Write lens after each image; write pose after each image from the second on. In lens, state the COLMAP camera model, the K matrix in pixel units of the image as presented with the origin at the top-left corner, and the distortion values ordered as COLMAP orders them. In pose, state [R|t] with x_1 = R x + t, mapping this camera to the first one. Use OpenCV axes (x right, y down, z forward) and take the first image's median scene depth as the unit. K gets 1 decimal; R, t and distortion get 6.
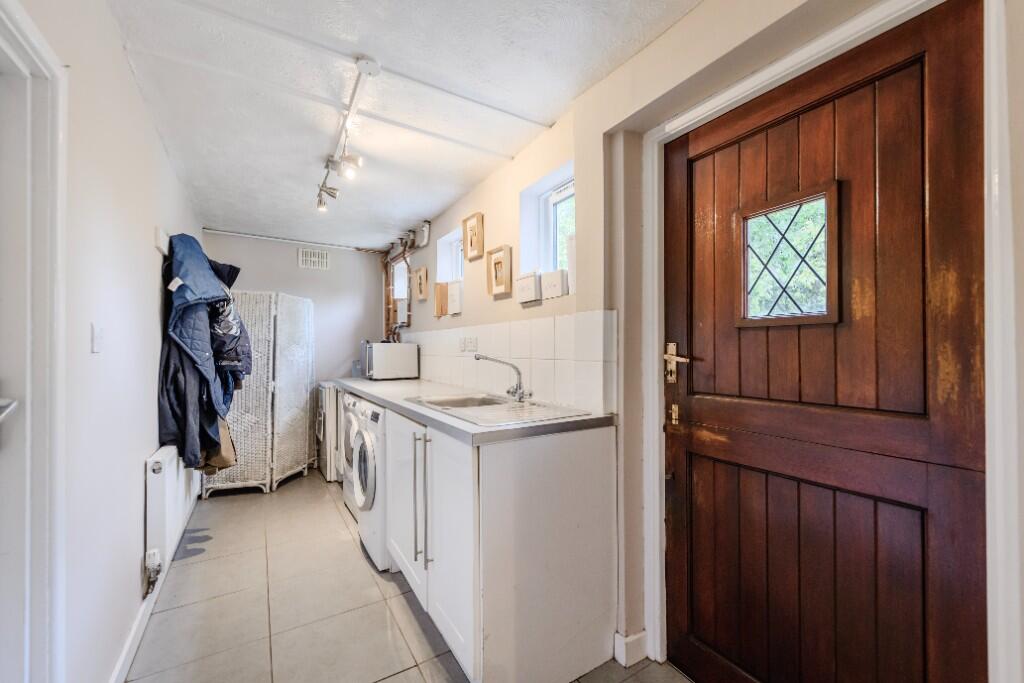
lens RADIAL K [[415.1, 0, 511.2], [0, 415.1, 349.5], [0, 0, 1]] dist [0.015154, -0.000080]
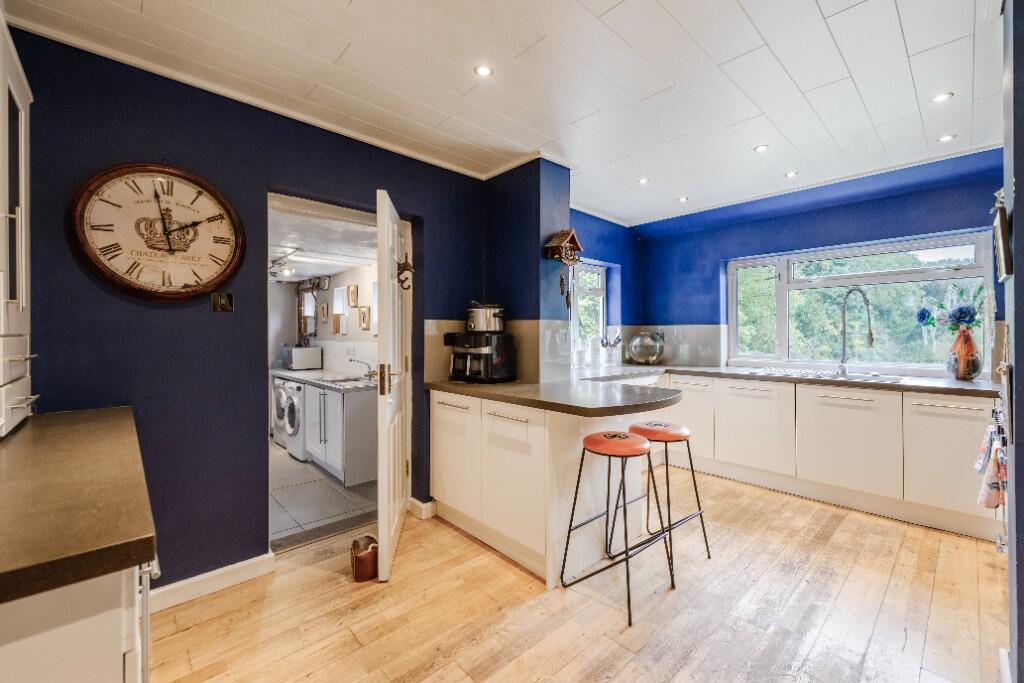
lens RADIAL K [[428.8, 0, 526.0], [0, 428.8, 332.3], [0, 0, 1]] dist [0.015617, -0.000142]
pose [[0.975098, 0.000055, 0.221775, 0.210818], [0.000569, 0.999996, -0.002753, -0.078425], [-0.221775, 0.002811, 0.975094, -0.948849]]
